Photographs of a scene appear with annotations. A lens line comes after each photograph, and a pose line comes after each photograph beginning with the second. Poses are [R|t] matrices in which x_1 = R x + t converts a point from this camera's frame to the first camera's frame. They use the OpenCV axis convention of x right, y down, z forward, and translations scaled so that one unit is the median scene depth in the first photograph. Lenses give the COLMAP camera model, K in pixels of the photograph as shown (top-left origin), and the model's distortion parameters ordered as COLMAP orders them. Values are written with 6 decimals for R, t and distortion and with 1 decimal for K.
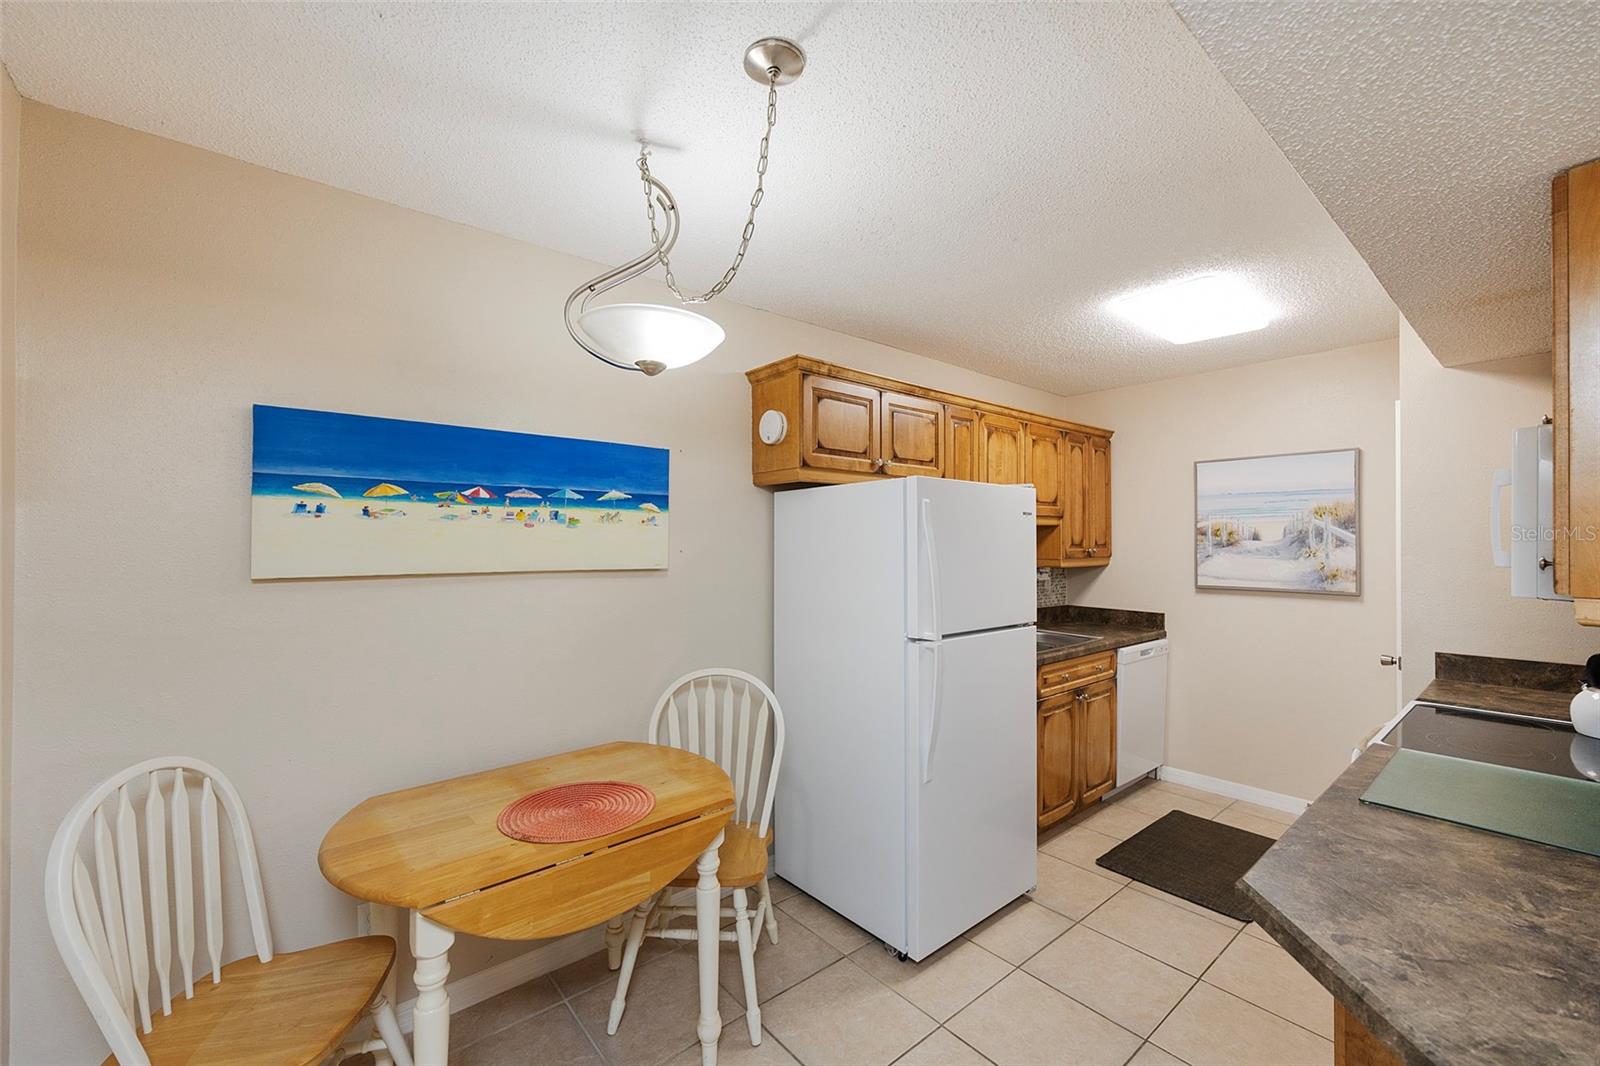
lens RADIAL K [[659.9, 0, 792.4], [0, 659.9, 545.1], [0, 0, 1]] dist [0.000300, -0.000050]
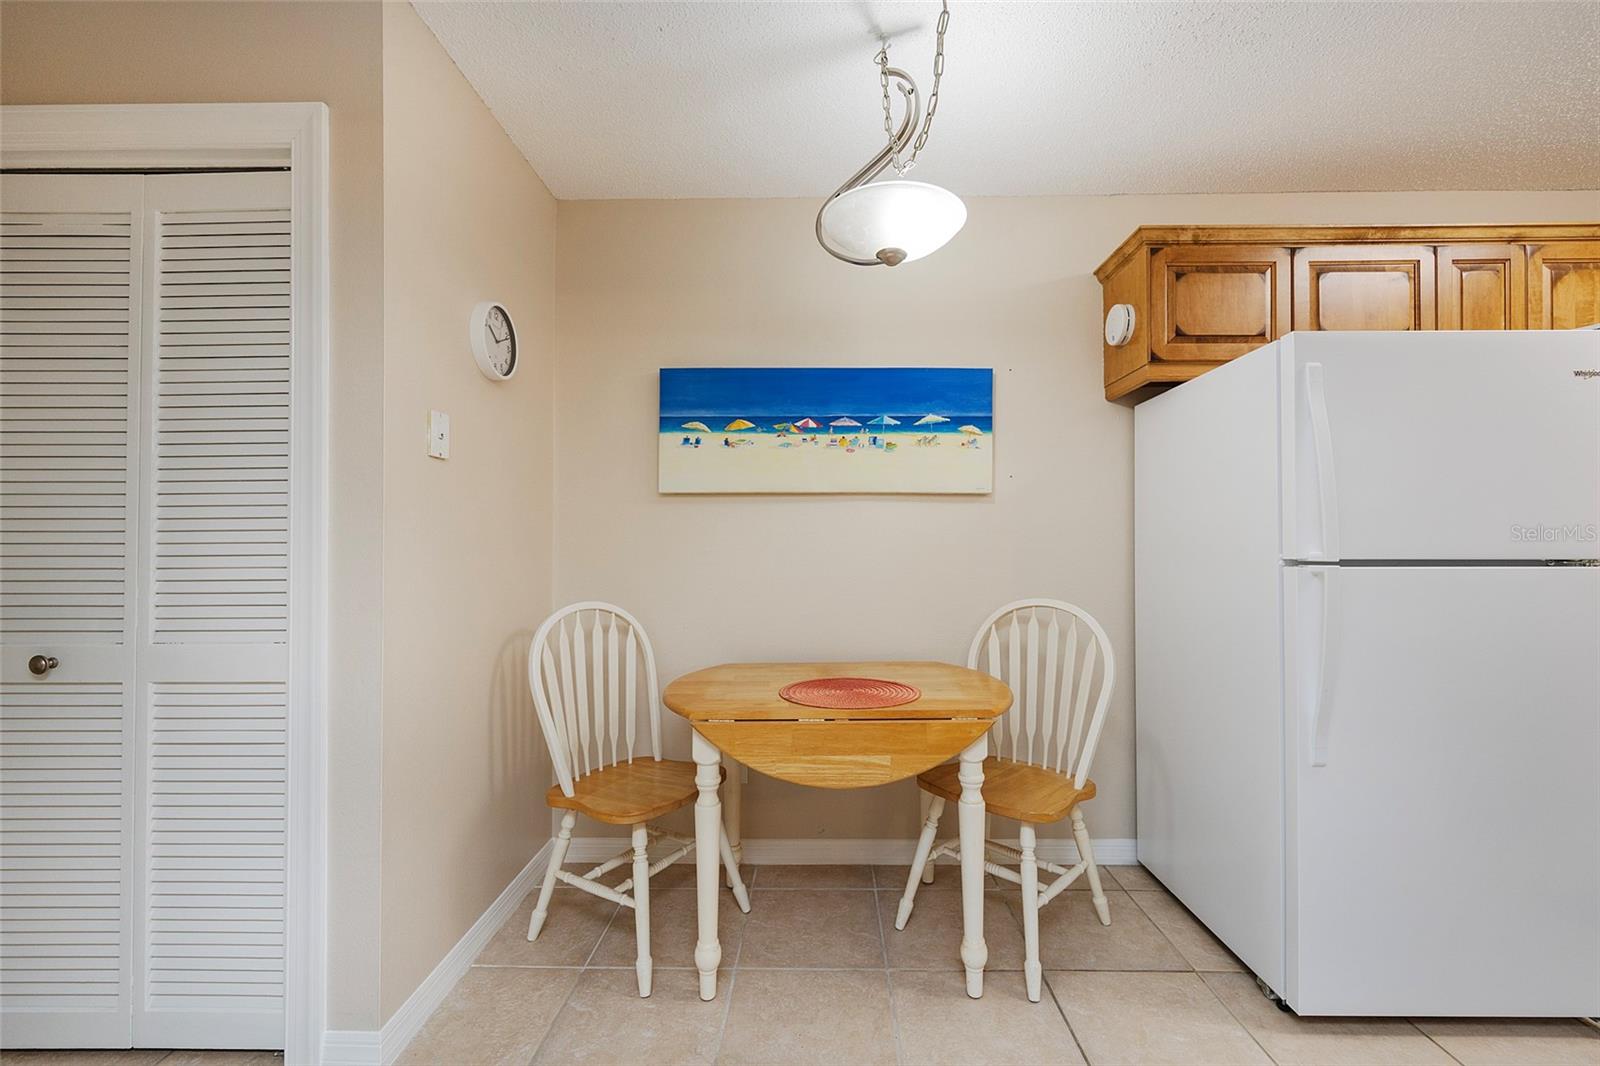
lens RADIAL K [[648.8, 0, 797.7], [0, 648.8, 545.7], [0, 0, 1]] dist [0.004101, 0.000493]
pose [[0.754814, 0.000730, -0.655938, 0.223322], [-0.003235, 0.999991, -0.002609, 0.118824], [0.655931, 0.004091, 0.754810, 0.104195]]
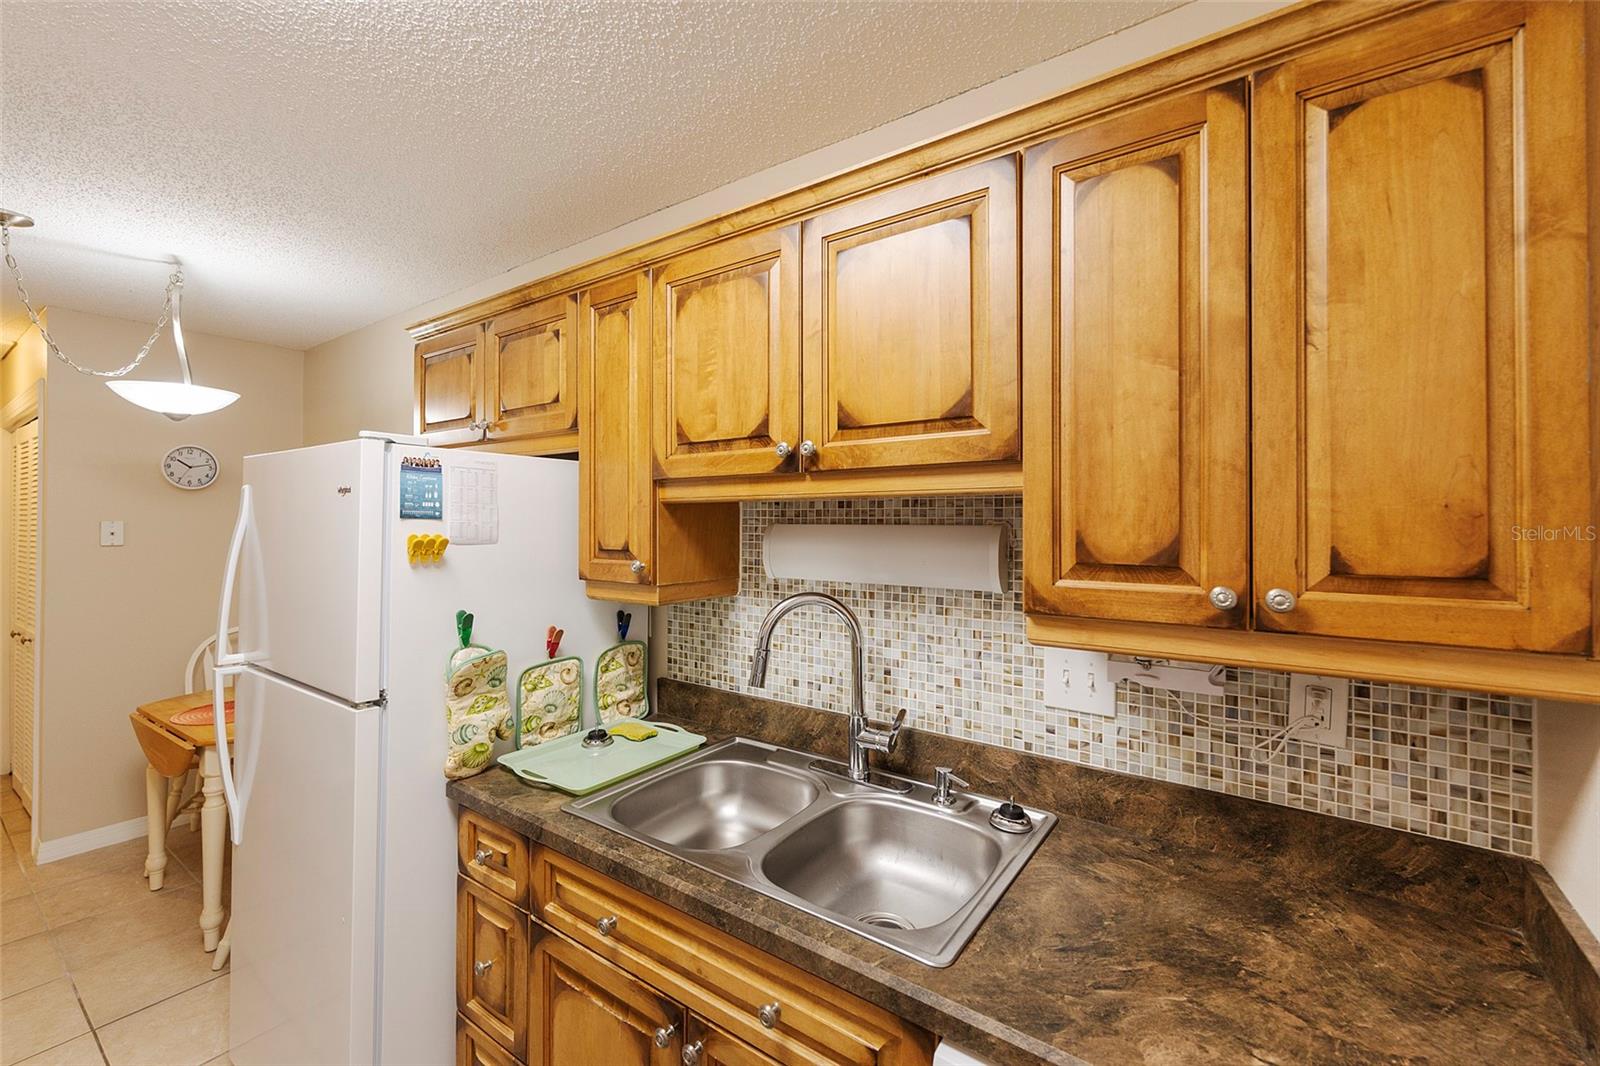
lens RADIAL K [[669.5, 0, 793.3], [0, 669.5, 520.5], [0, 0, 1]] dist [-0.000115, 0.000103]
pose [[0.235700, -0.002717, -0.971822, 1.031048], [-0.009603, 0.999941, -0.005125, -0.023999], [0.971778, 0.010541, 0.235660, 1.316546]]
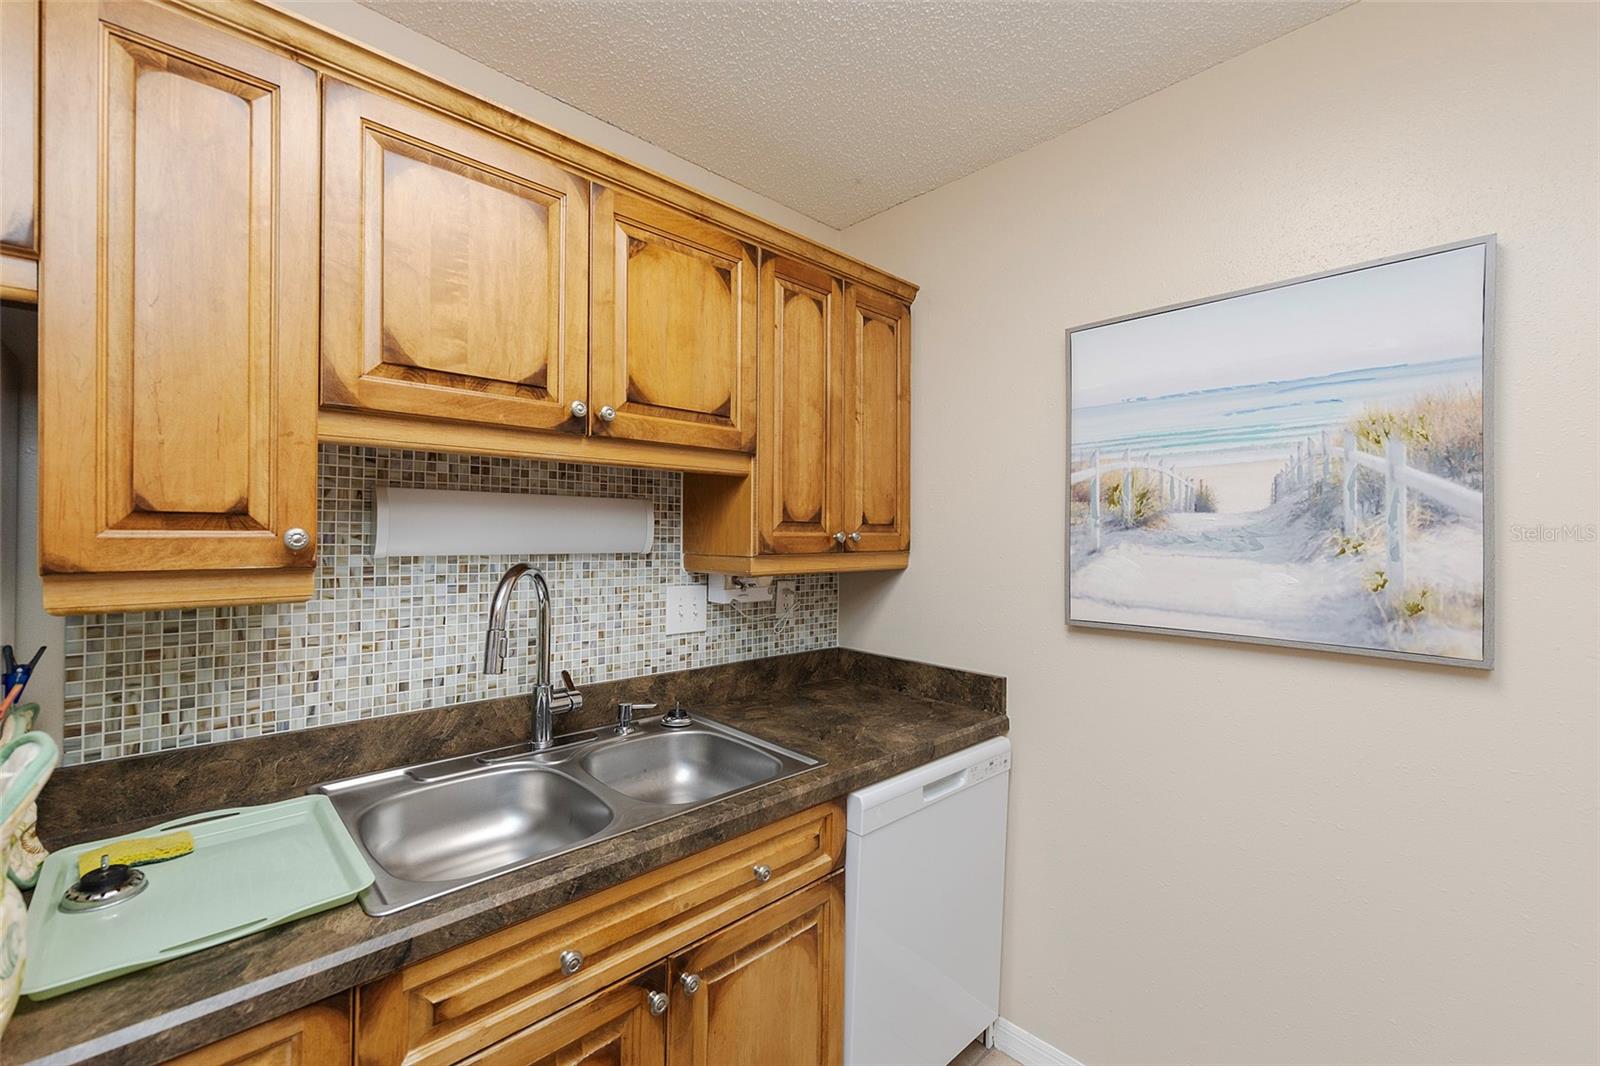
lens RADIAL K [[659.1, 0, 797.2], [0, 659.1, 537.6], [0, 0, 1]] dist [0.001304, 0.000241]
pose [[0.998437, 0.007987, 0.055319, 0.646708], [-0.007976, 0.999968, -0.000420, 0.015142], [-0.055321, -0.000022, 0.998469, 0.914240]]
